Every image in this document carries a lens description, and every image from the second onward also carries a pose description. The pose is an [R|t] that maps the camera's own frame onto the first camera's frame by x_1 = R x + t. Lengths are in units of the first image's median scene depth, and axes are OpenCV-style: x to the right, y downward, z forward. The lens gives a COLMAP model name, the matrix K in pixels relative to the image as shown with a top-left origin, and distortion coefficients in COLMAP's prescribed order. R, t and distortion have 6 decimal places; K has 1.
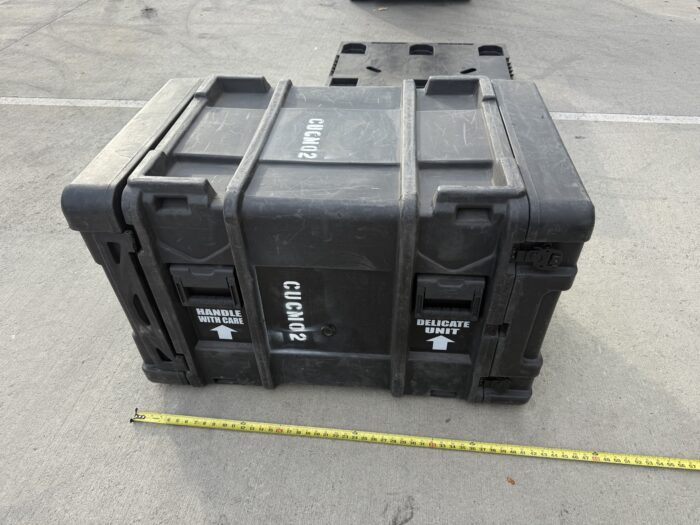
lens RADIAL K [[503.2, 0, 346.3], [0, 503.2, 263.4], [0, 0, 1]] dist [0.008376, -0.021506]
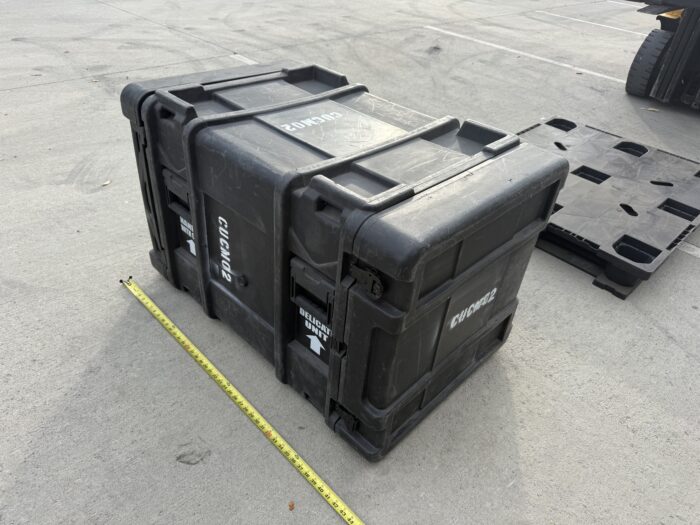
lens RADIAL K [[503.2, 0, 348.5], [0, 503.2, 263.9], [0, 0, 1]] dist [0.008376, -0.021506]
pose [[0.769251, 0.441340, -0.462030, 0.611681], [-0.490628, 0.871234, 0.015353, -0.028148], [0.409312, 0.214874, 0.886731, 0.104317]]
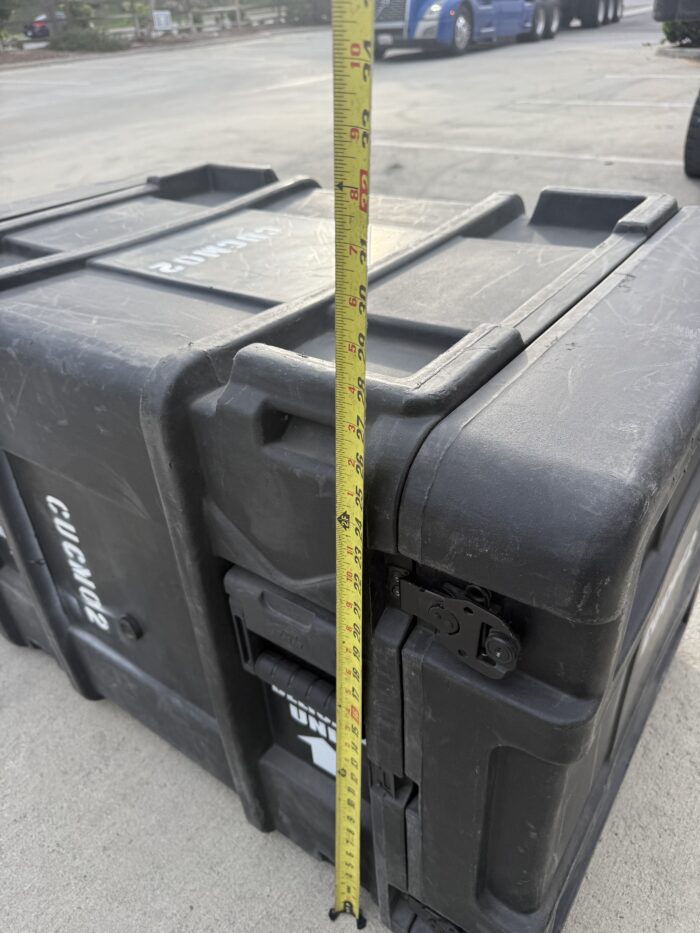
lens RADIAL K [[670.7, 0, 355.7], [0, 670.7, 454.9], [0, 0, 1]] dist [0.008376, -0.021506]
pose [[0.862297, 0.254578, -0.437761, 0.377053], [-0.308172, 0.949756, -0.054707, -0.053404], [0.401839, 0.182080, 0.897426, 0.457623]]
